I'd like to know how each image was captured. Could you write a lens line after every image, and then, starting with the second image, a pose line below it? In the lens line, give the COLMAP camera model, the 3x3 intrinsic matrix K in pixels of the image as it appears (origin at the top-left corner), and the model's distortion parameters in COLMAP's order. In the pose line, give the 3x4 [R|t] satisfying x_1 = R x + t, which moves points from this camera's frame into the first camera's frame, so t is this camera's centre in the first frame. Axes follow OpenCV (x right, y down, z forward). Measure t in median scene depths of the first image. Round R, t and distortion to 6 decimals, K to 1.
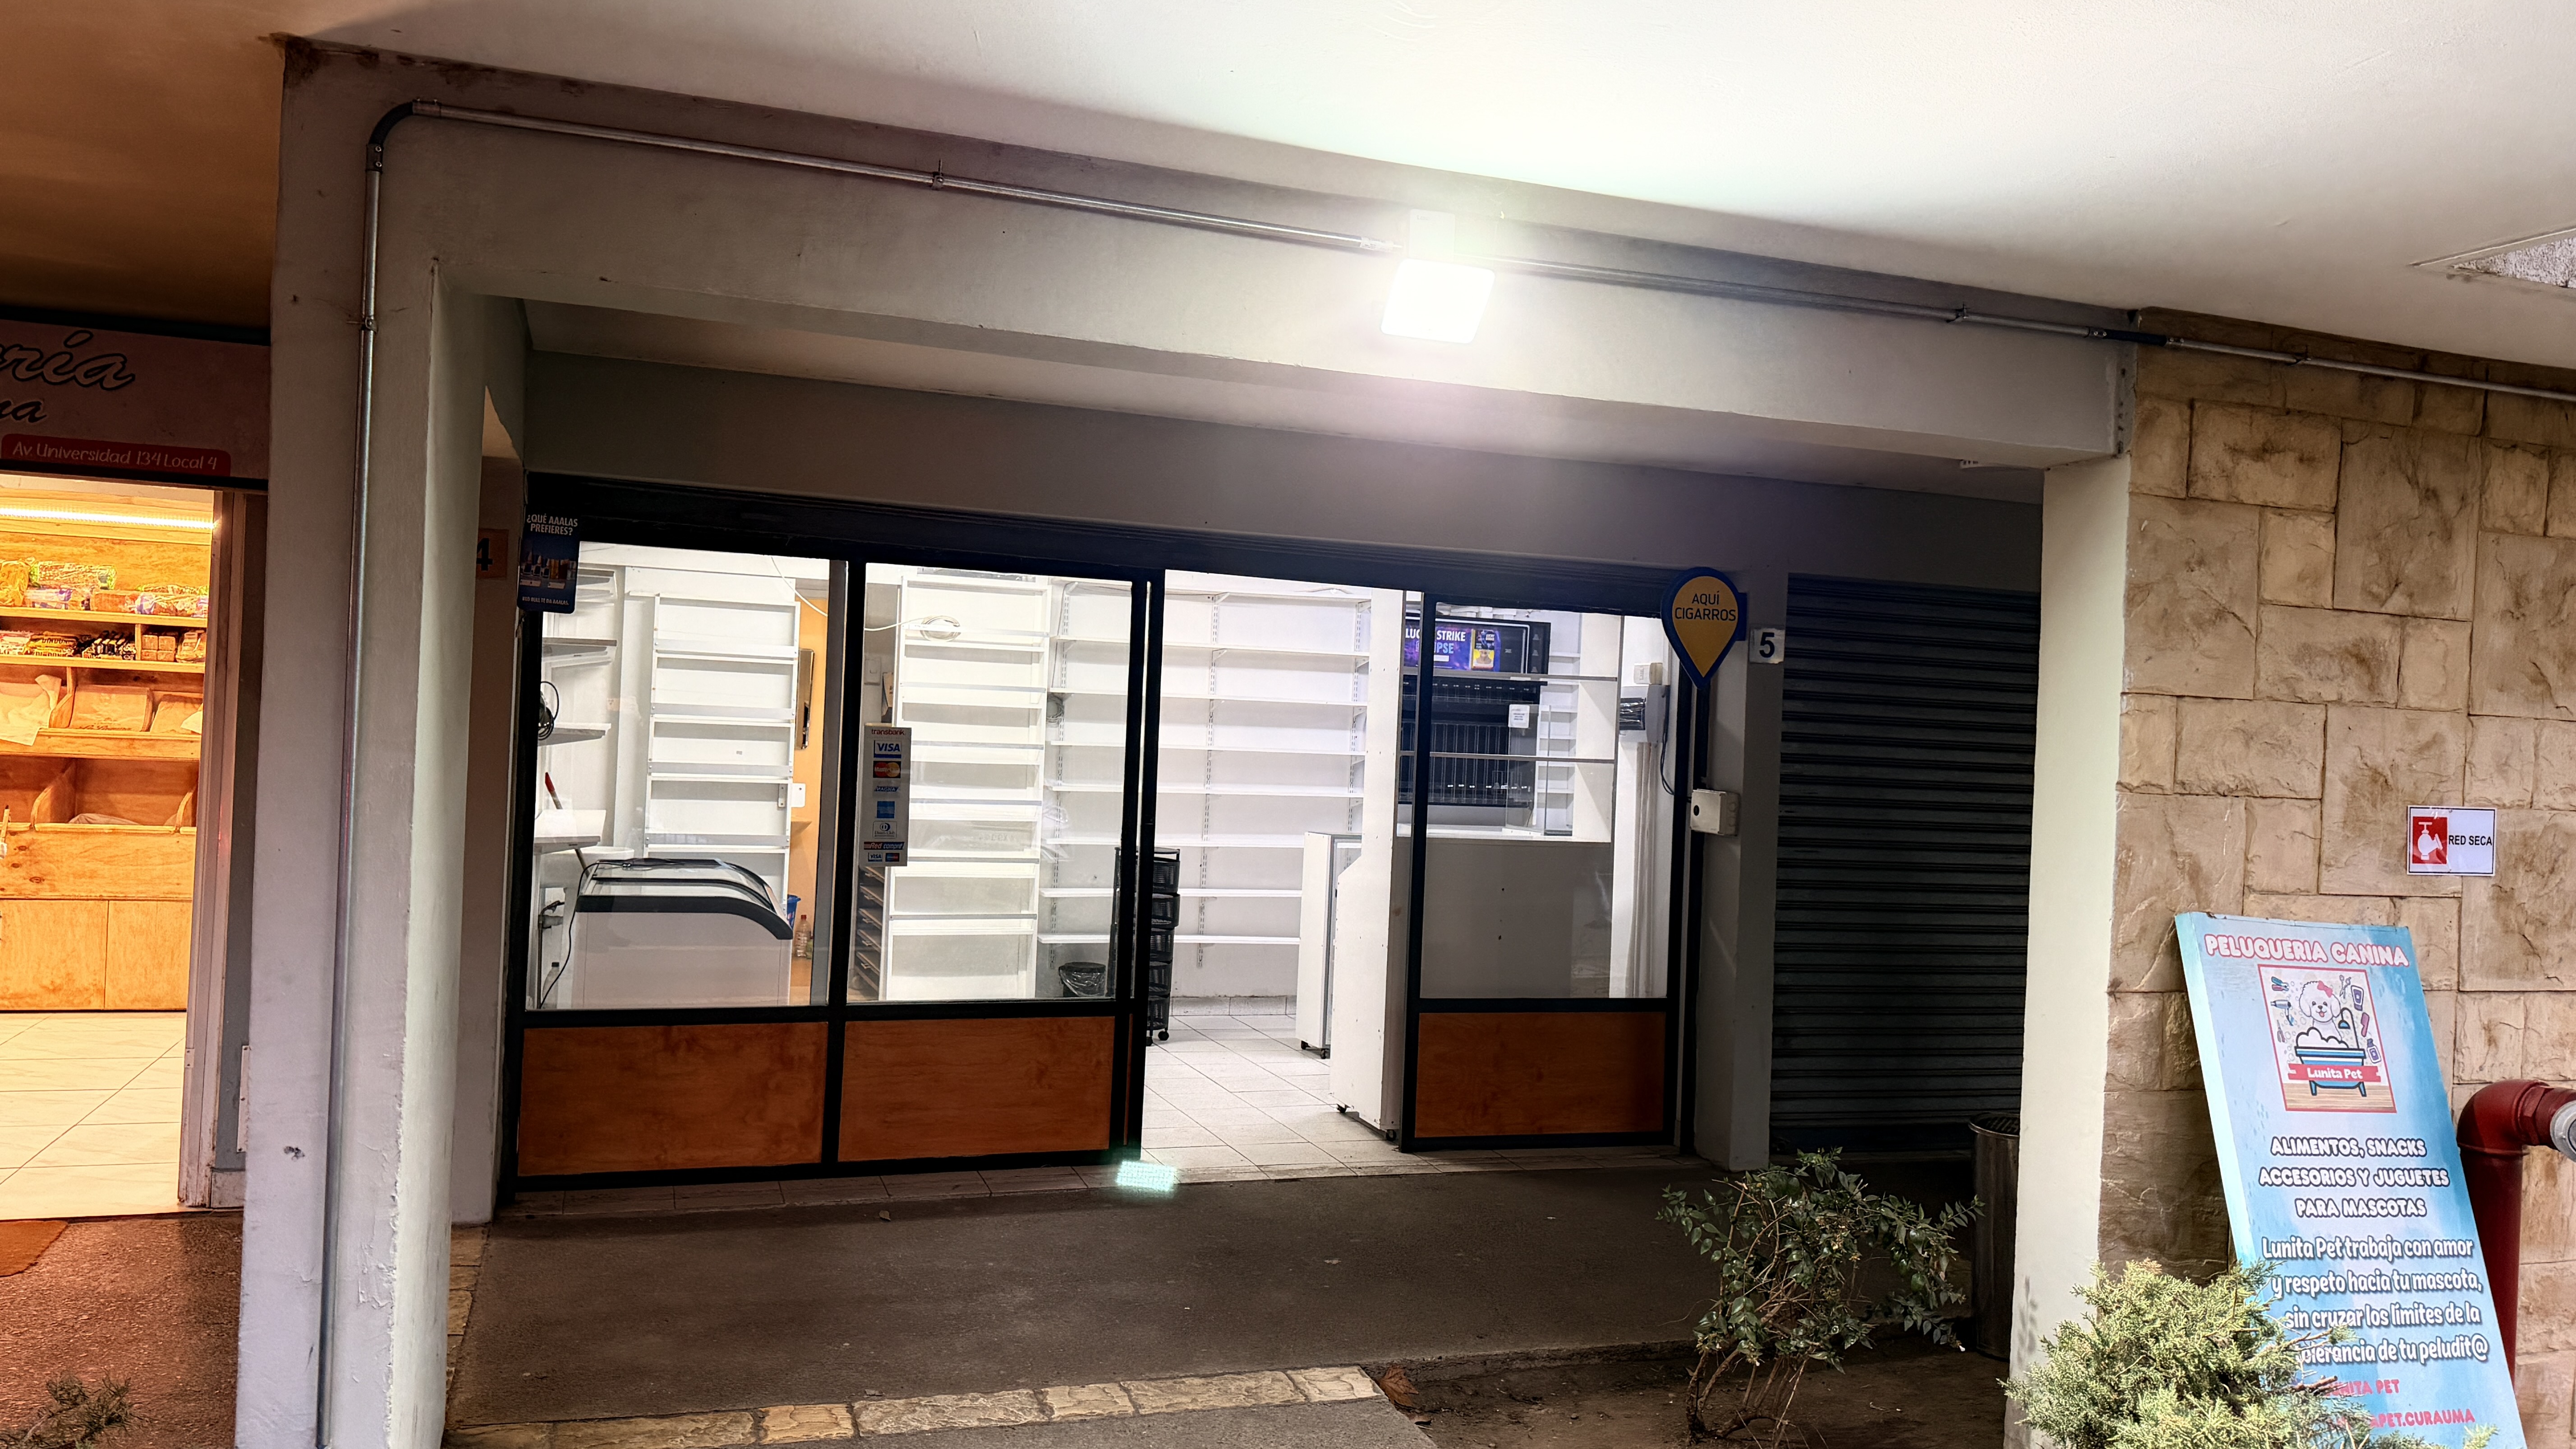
lens RADIAL K [[1971.4, 0, 1288.0], [0, 1971.4, 724.5], [0, 0, 1]] dist [0.003458, -0.003839]
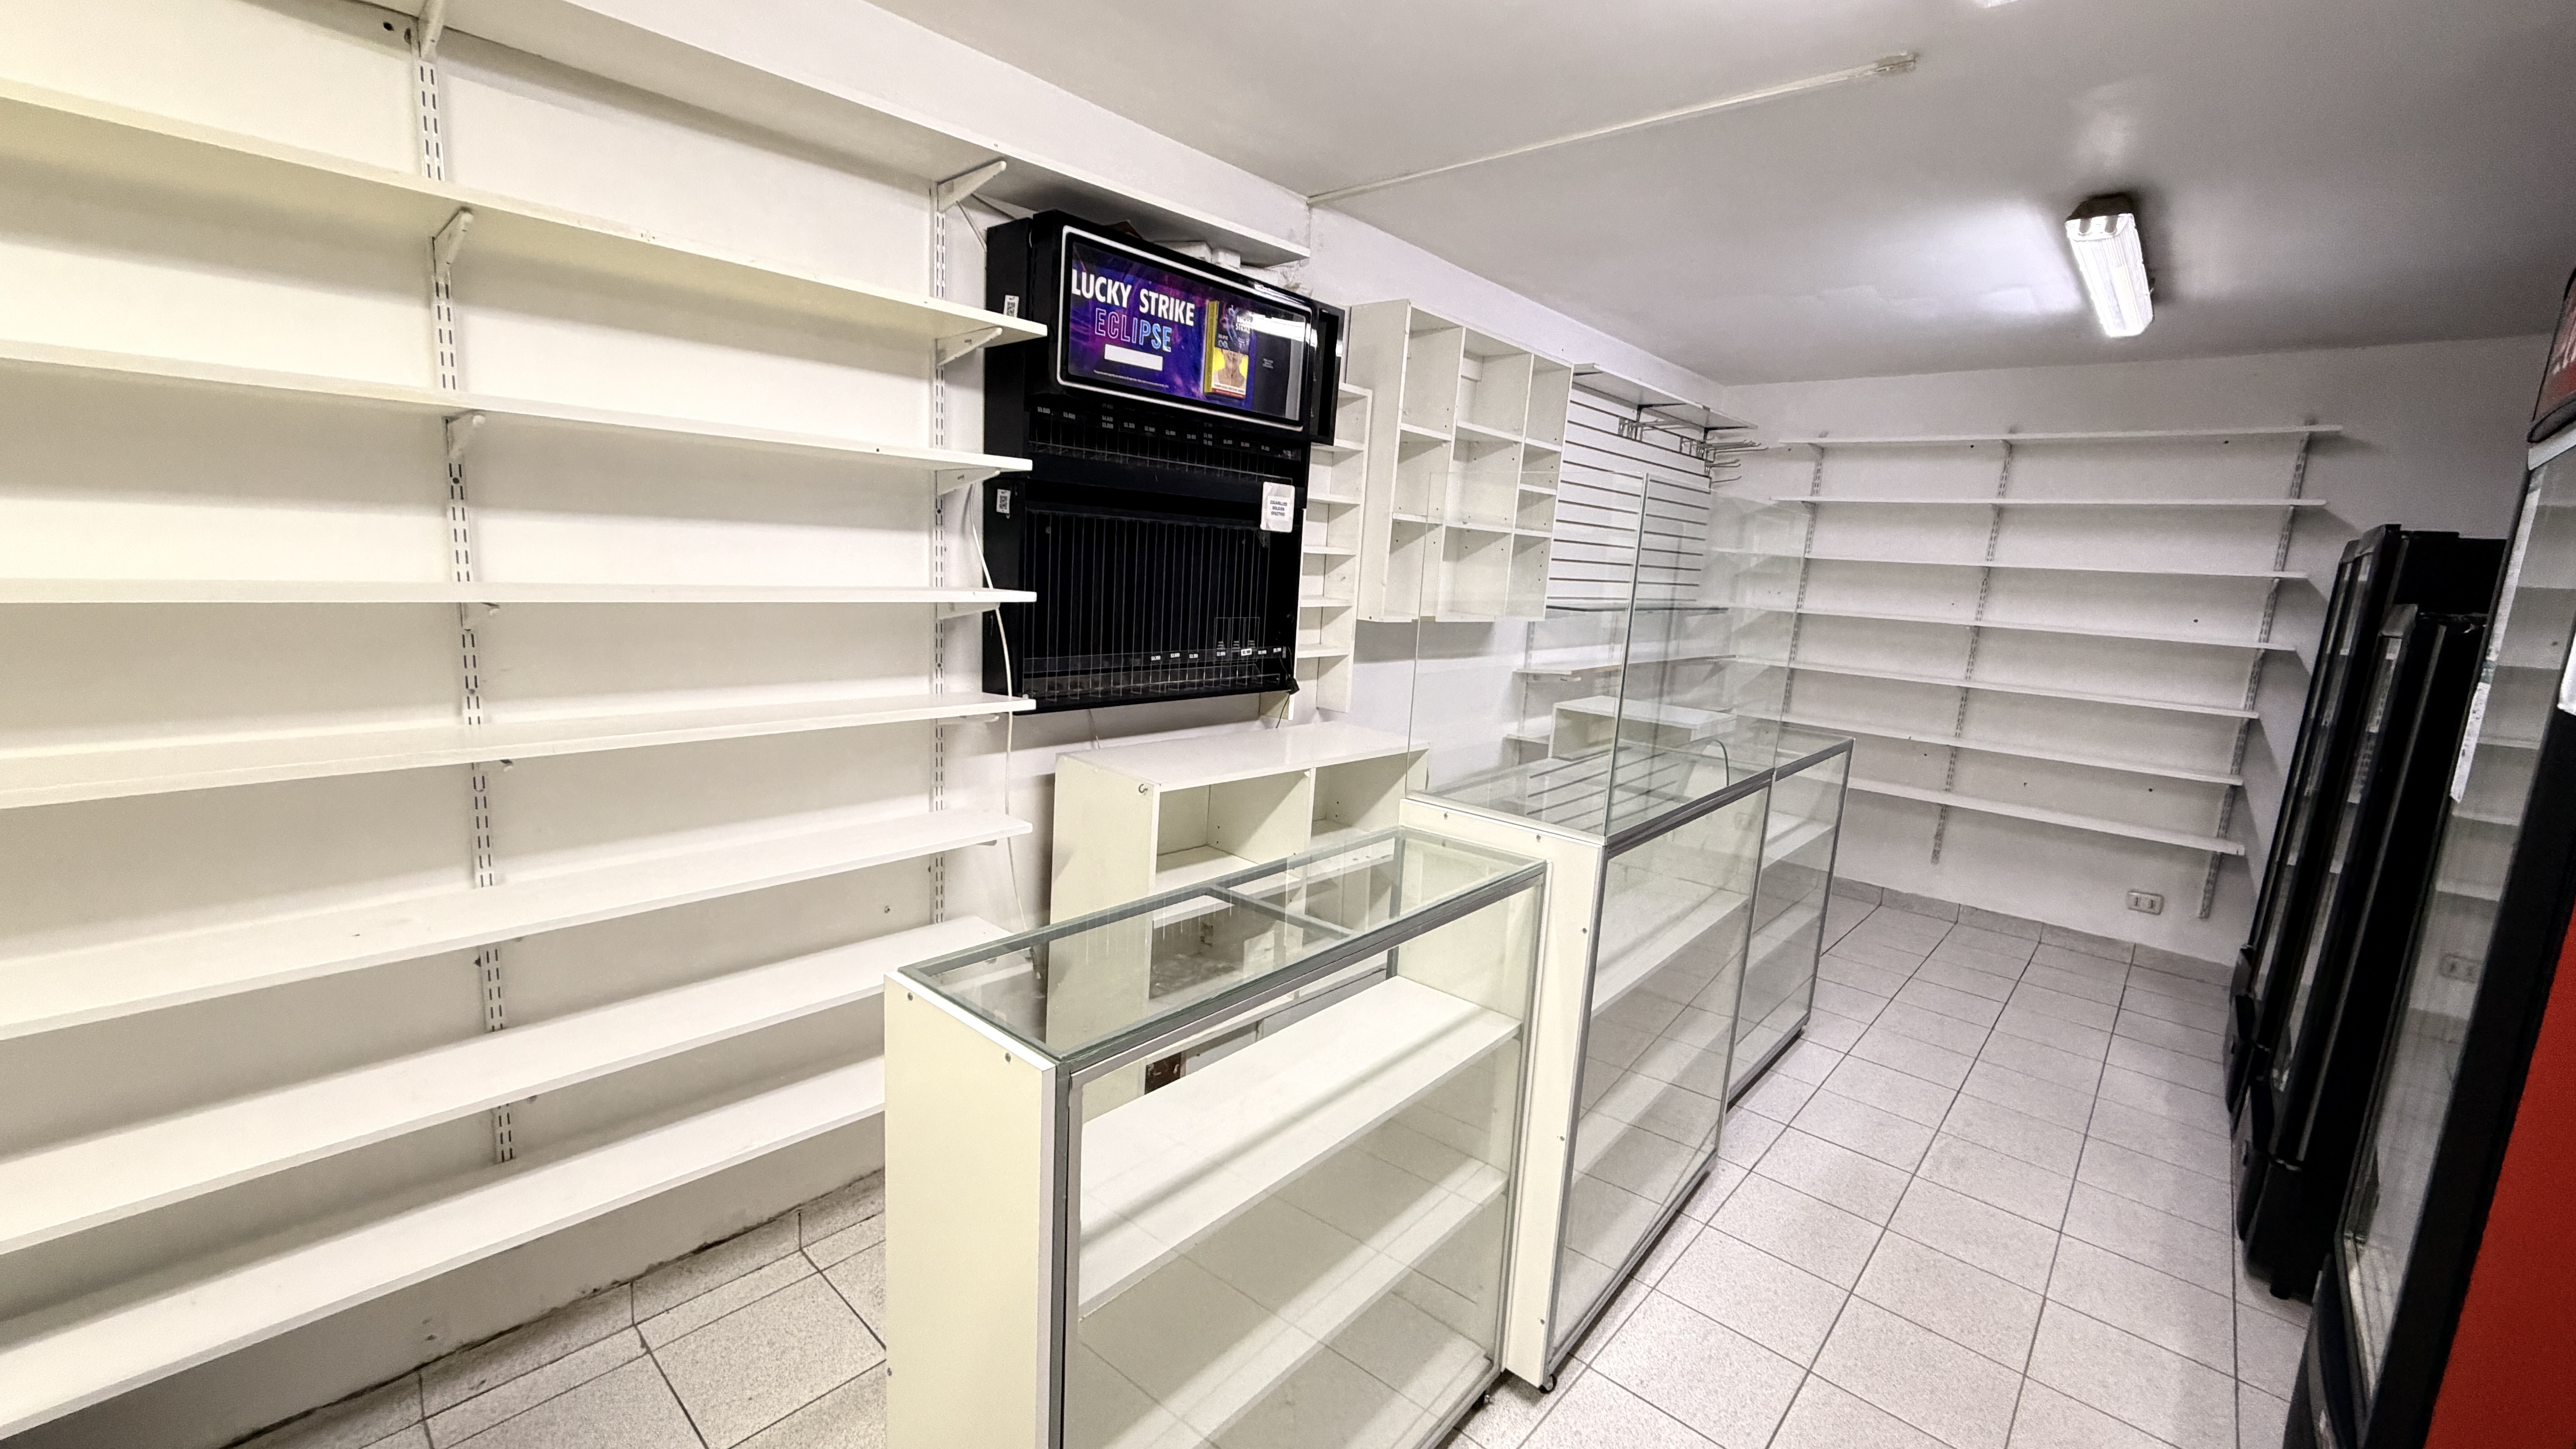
lens RADIAL K [[1022.4, 0, 1278.2], [0, 1022.4, 723.8], [0, 0, 1]] dist [-0.000323, 0.000462]
pose [[0.882256, -0.072552, 0.465145, -0.004260], [-0.015373, 0.983086, 0.182499, 0.002065], [-0.470518, -0.168161, 0.866218, 0.766325]]
